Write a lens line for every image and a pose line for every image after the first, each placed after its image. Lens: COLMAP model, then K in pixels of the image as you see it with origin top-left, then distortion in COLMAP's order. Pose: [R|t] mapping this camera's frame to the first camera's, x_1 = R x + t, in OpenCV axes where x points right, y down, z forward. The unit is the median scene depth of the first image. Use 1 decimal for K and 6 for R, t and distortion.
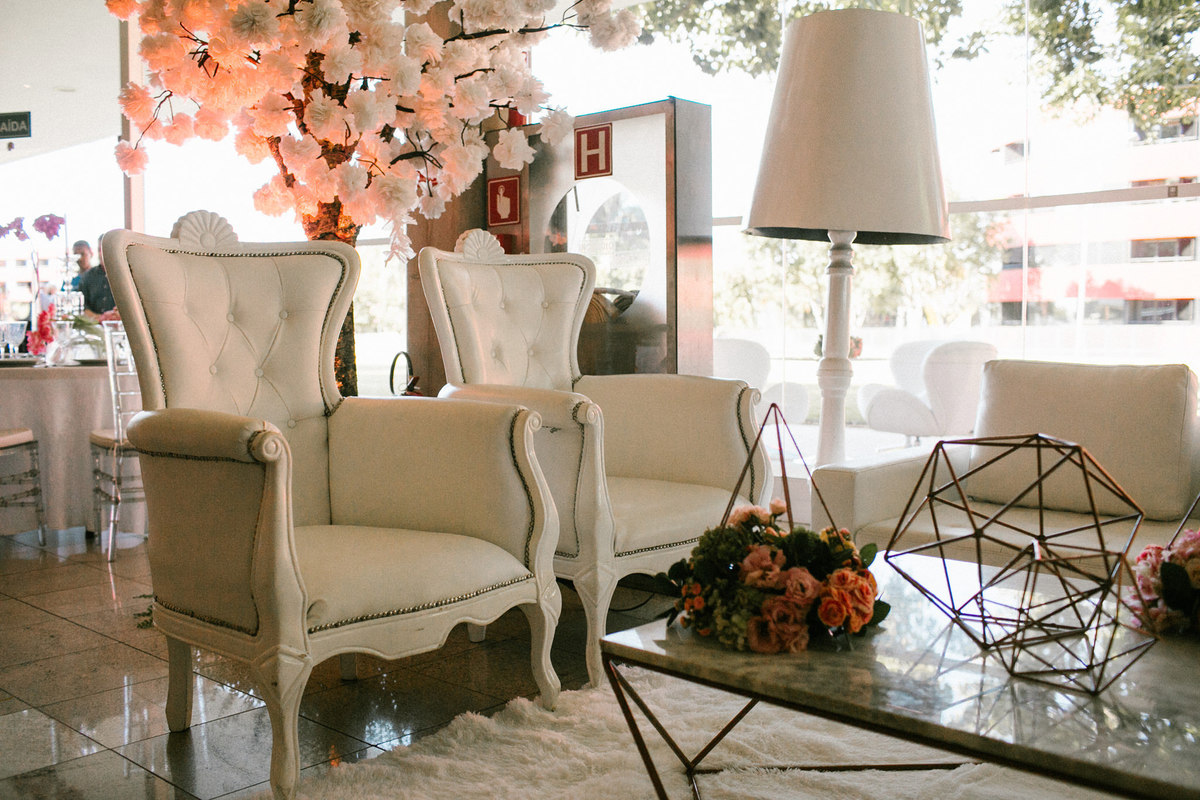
lens RADIAL K [[1144.2, 0, 604.4], [0, 1144.2, 378.5], [0, 0, 1]] dist [-0.057904, 0.000000]
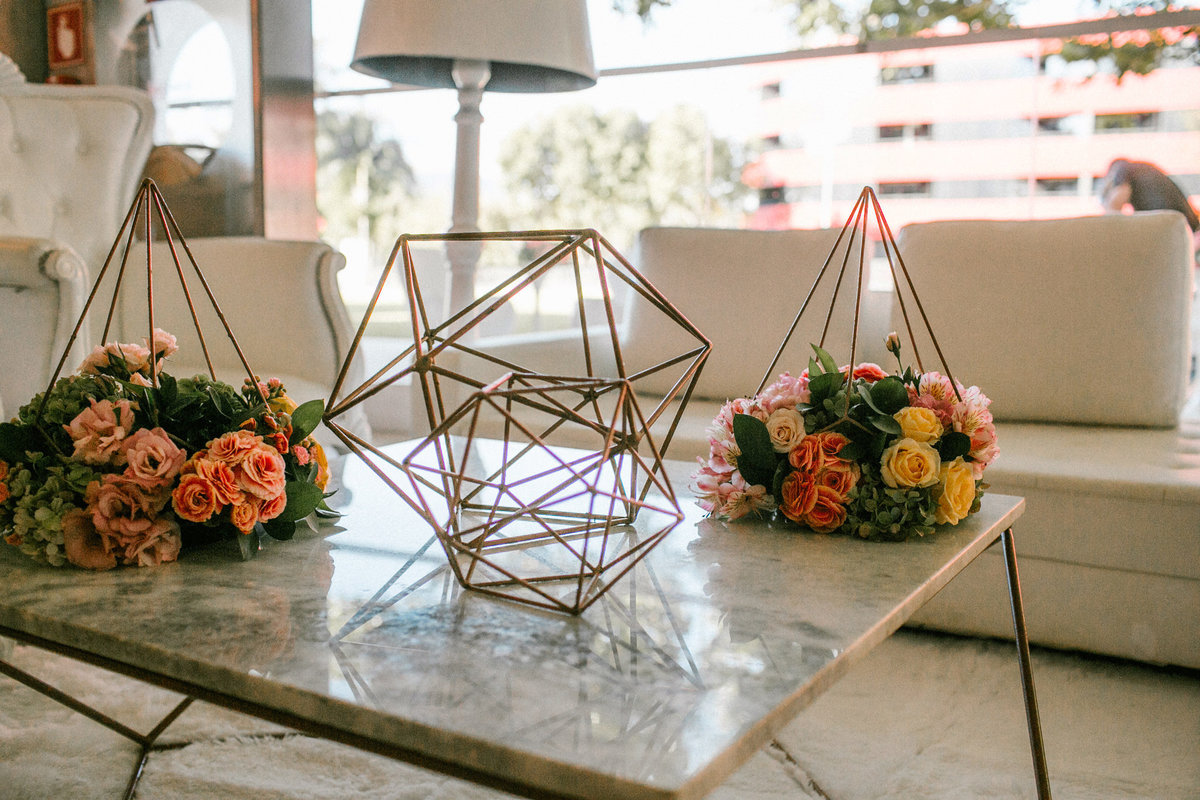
lens RADIAL K [[1144.2, 0, 598.0], [0, 1144.2, 360.3], [0, 0, 1]] dist [-0.057904, 0.000000]
pose [[0.981551, -0.012376, 0.190798, 0.184170], [0.005693, 0.999352, 0.035538, 0.068259], [-0.191114, -0.033796, 0.980986, 0.223183]]
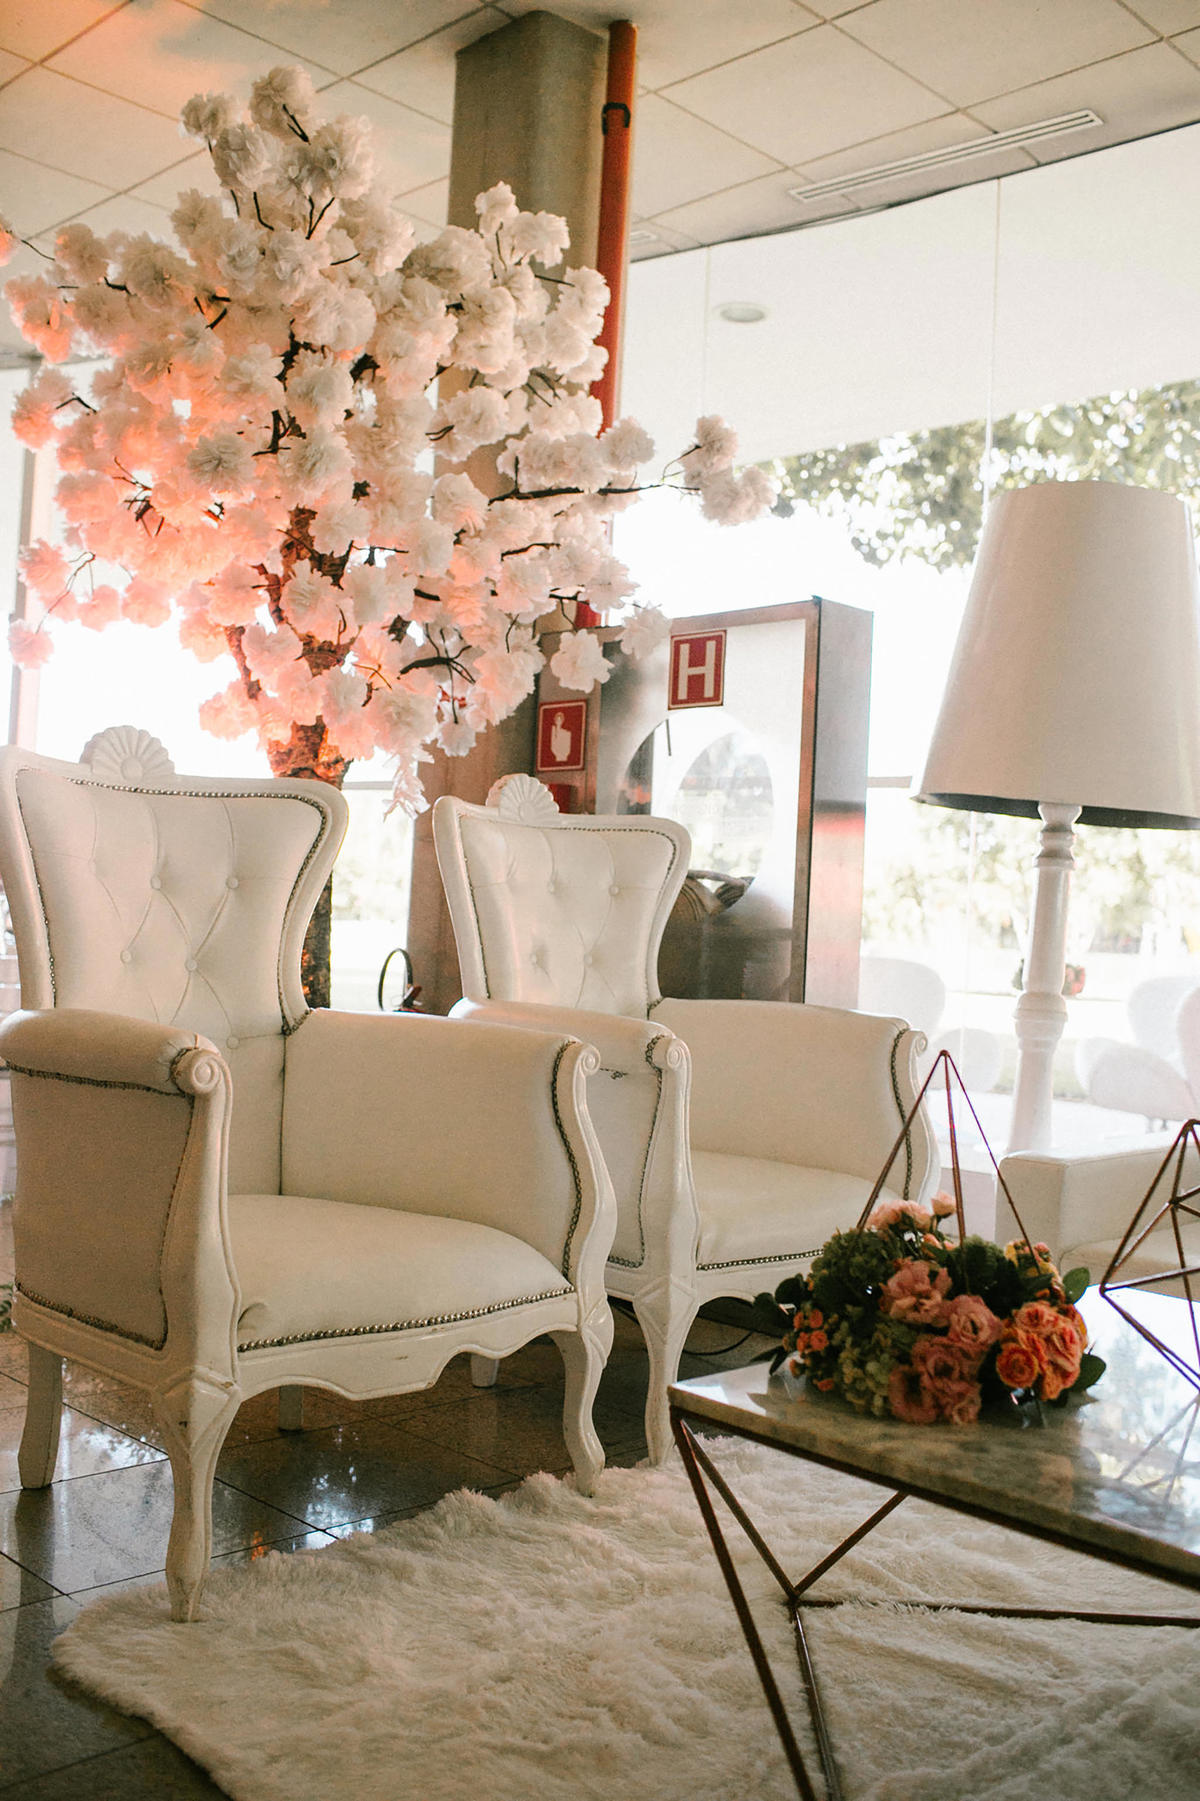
lens RADIAL K [[1717.2, 0, 613.6], [0, 1717.2, 876.1], [0, 0, 1]] dist [-0.057904, 0.000000]
pose [[0.997256, 0.053721, -0.050943, -0.000708], [-0.057429, 0.995578, -0.074343, 0.003867], [0.046724, 0.077064, 0.995931, -0.019036]]
